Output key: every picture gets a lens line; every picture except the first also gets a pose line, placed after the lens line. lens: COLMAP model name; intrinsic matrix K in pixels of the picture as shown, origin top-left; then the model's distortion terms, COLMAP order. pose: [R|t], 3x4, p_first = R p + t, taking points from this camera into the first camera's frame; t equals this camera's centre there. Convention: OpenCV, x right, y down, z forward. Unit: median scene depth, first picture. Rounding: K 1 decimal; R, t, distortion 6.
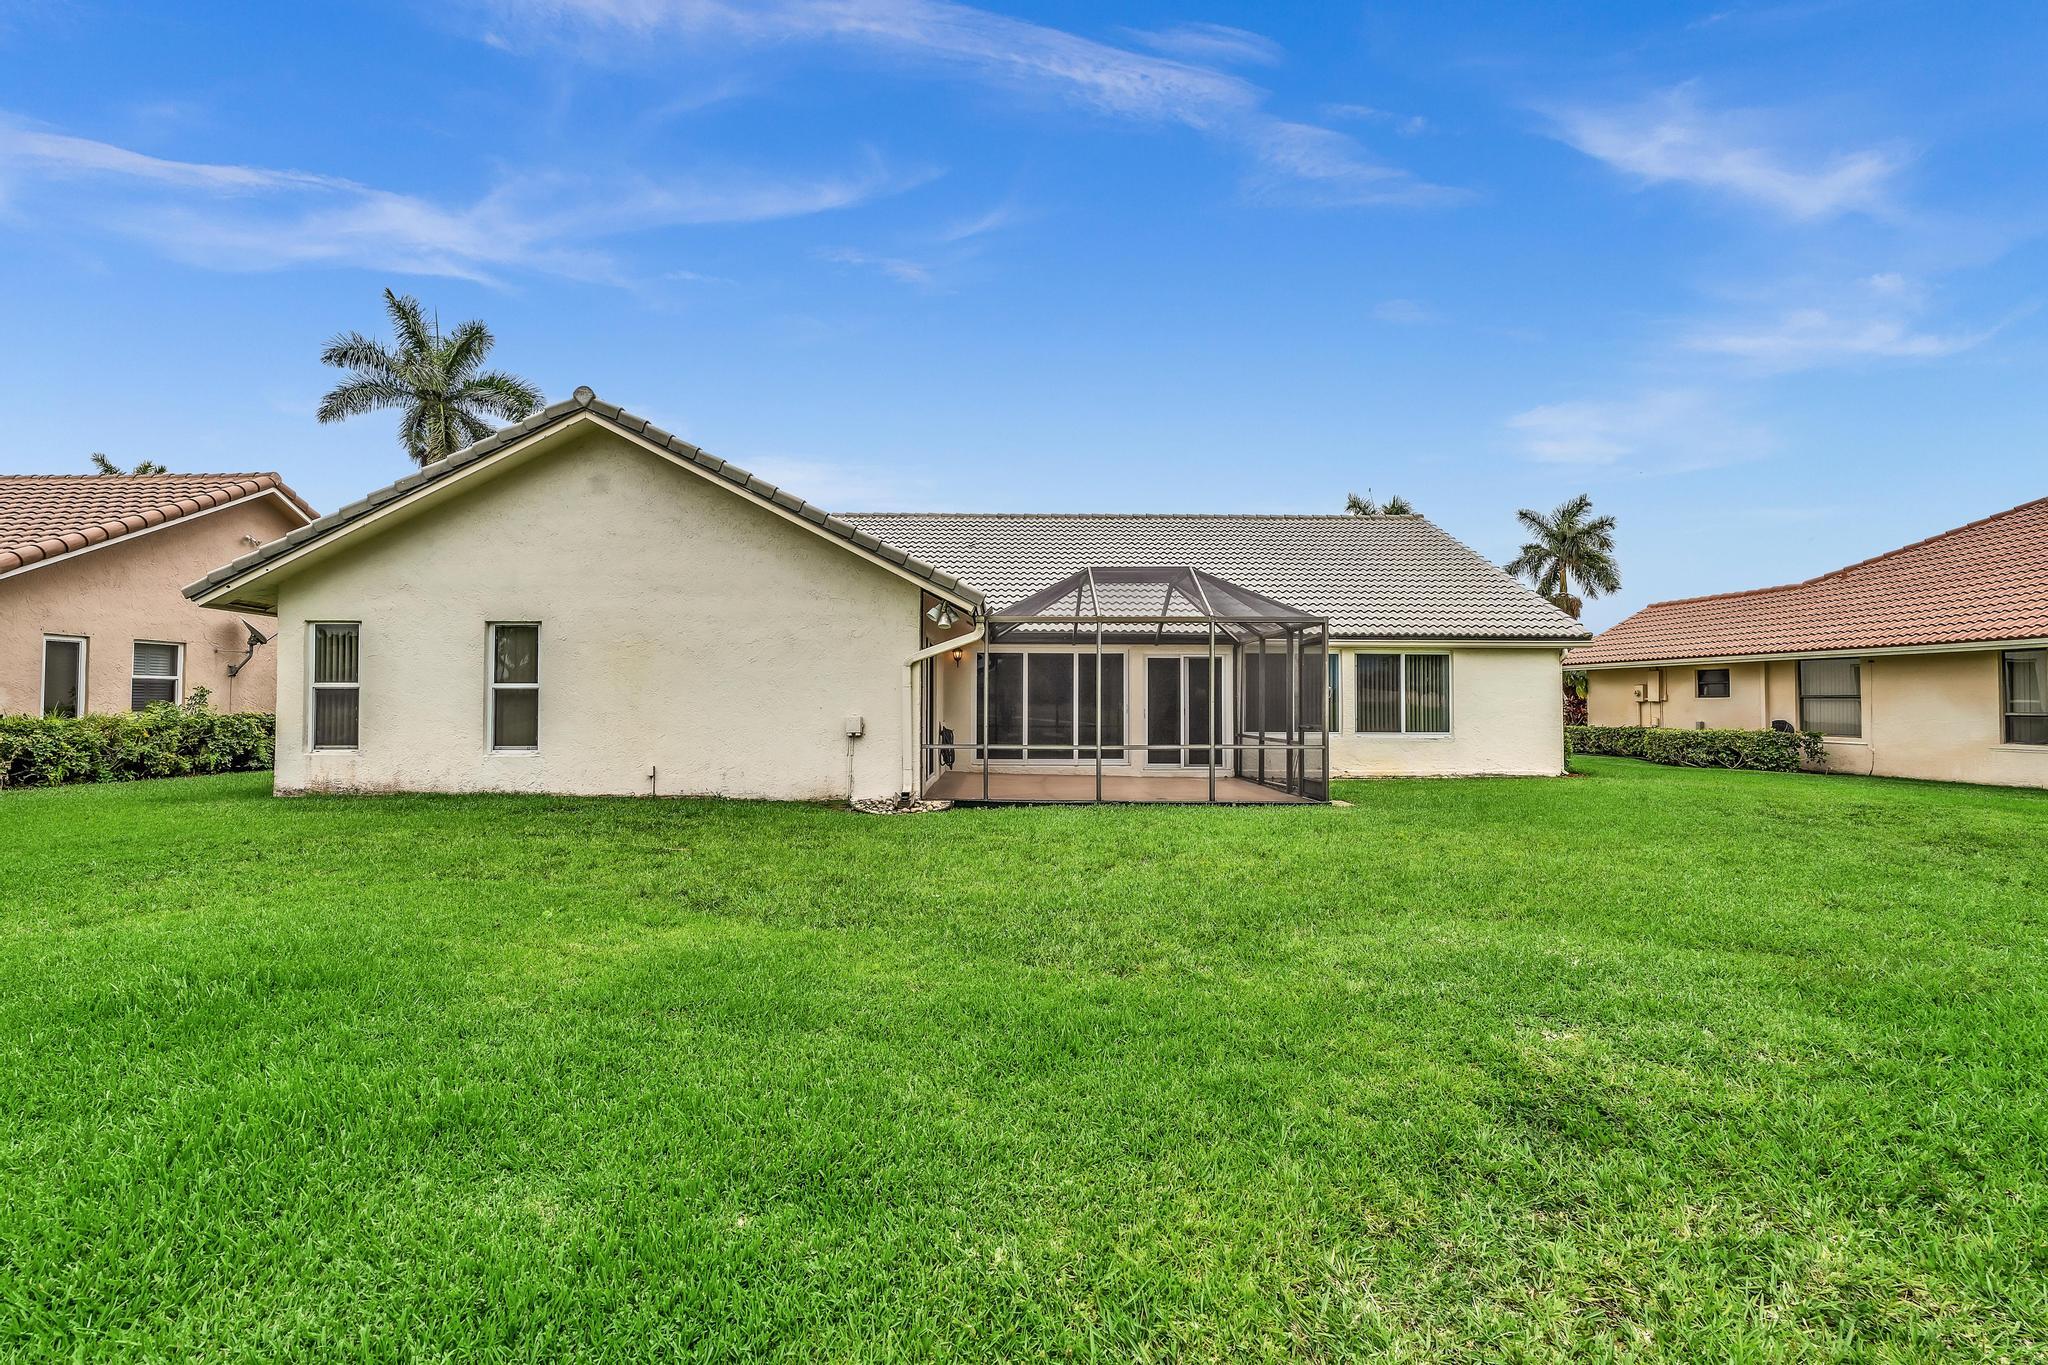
lens RADIAL K [[912.4, 0, 1012.7], [0, 912.4, 679.1], [0, 0, 1]] dist [-0.005870, 0.000069]
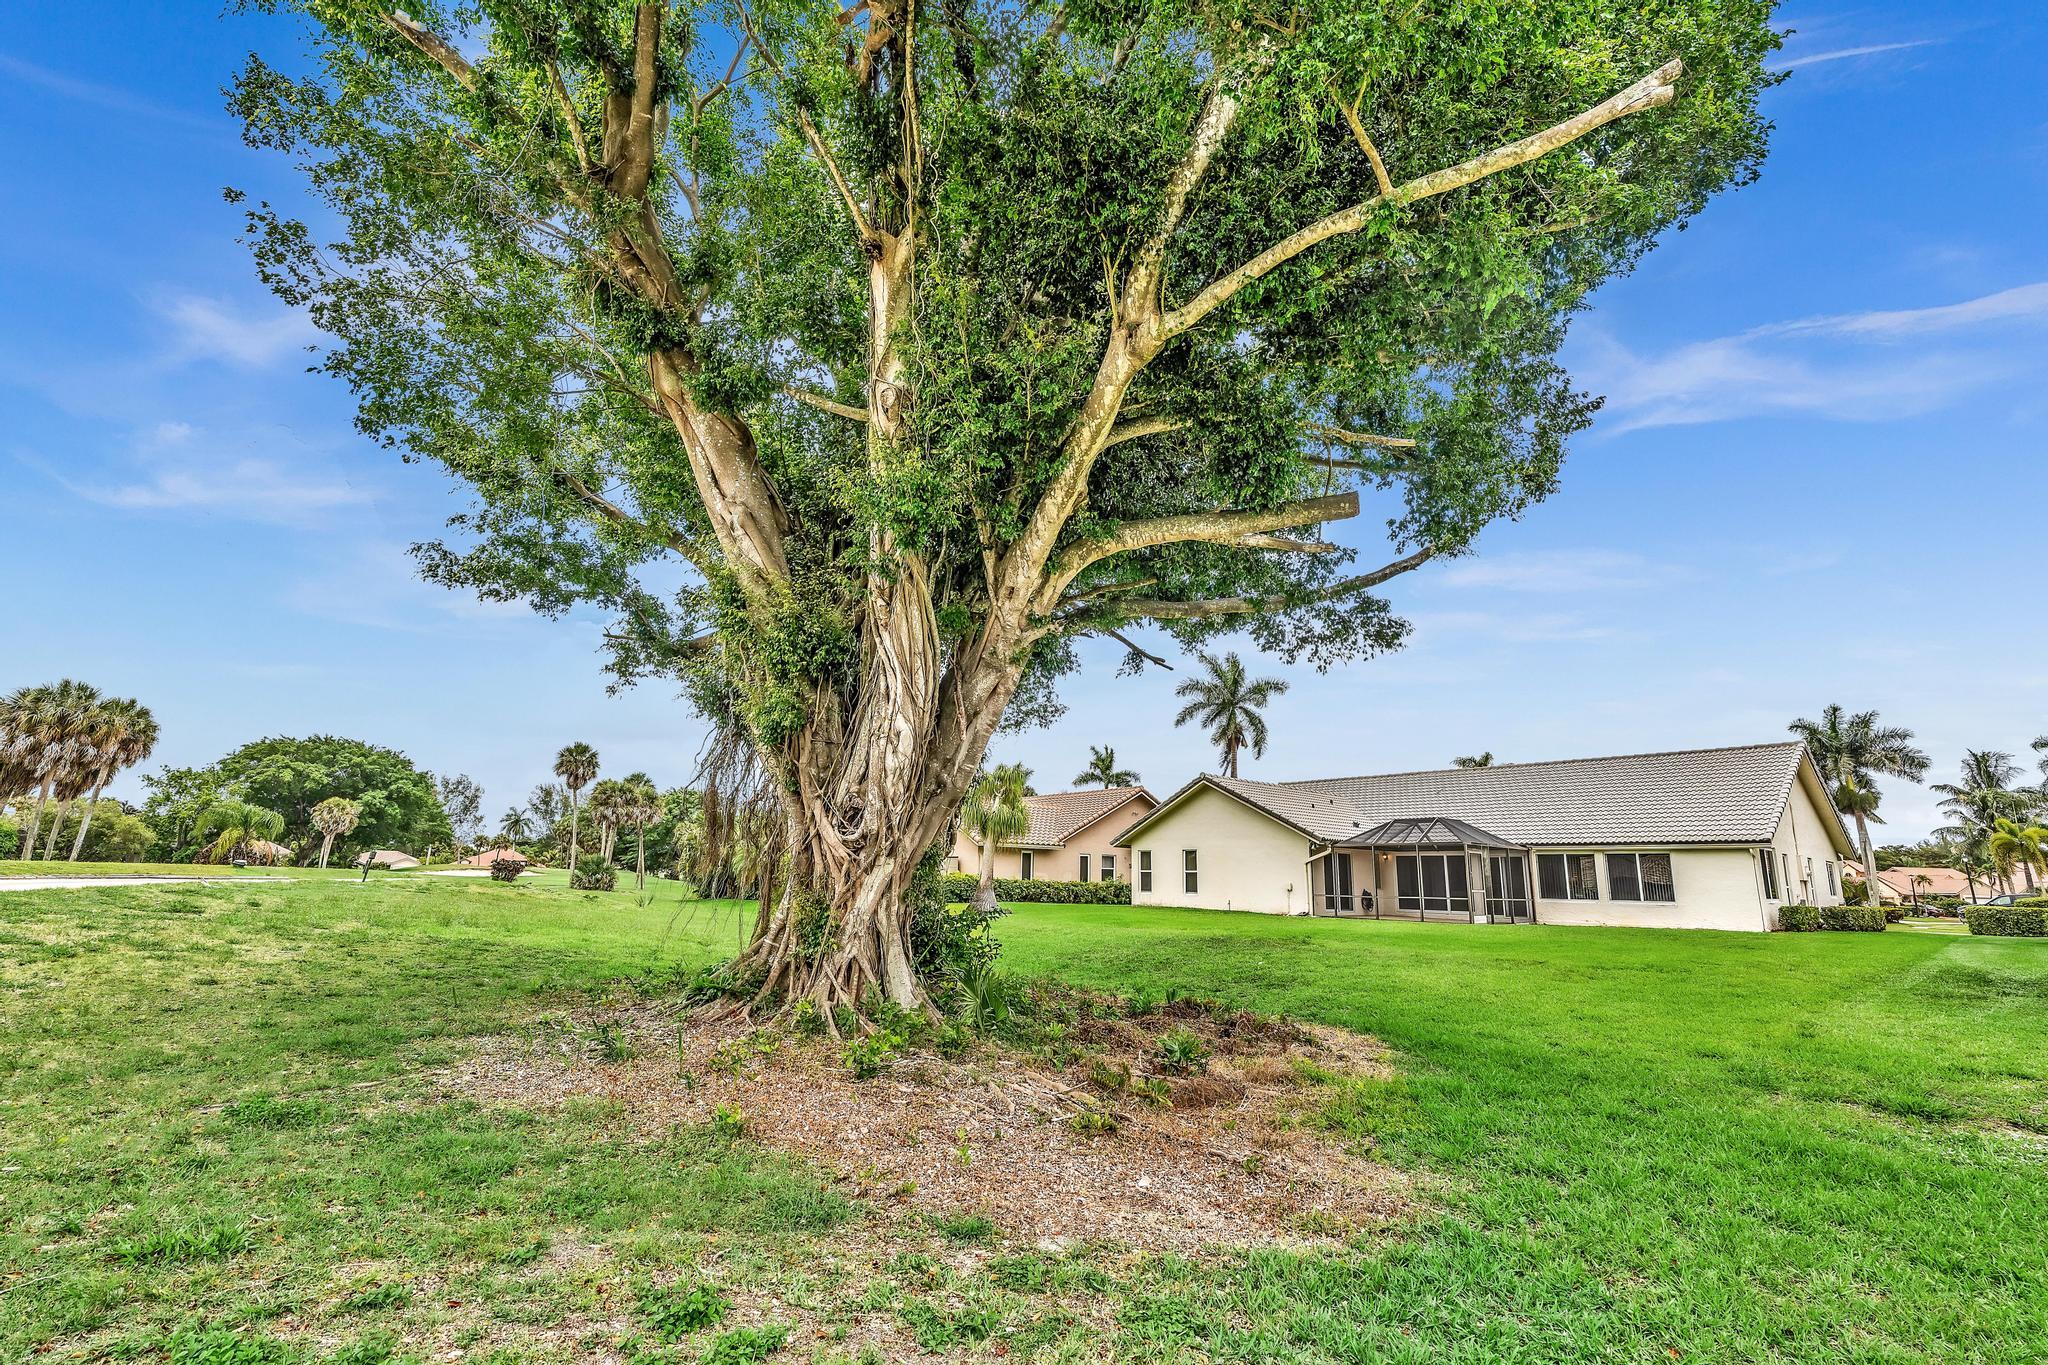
lens RADIAL K [[912.4, 0, 1012.7], [0, 912.4, 679.1], [0, 0, 1]] dist [-0.005870, 0.000069]
pose [[0.637361, -0.156656, -0.754473, 1.343071], [0.002207, 0.979484, -0.201511, -0.009715], [0.770562, 0.126770, 0.624631, -1.309148]]
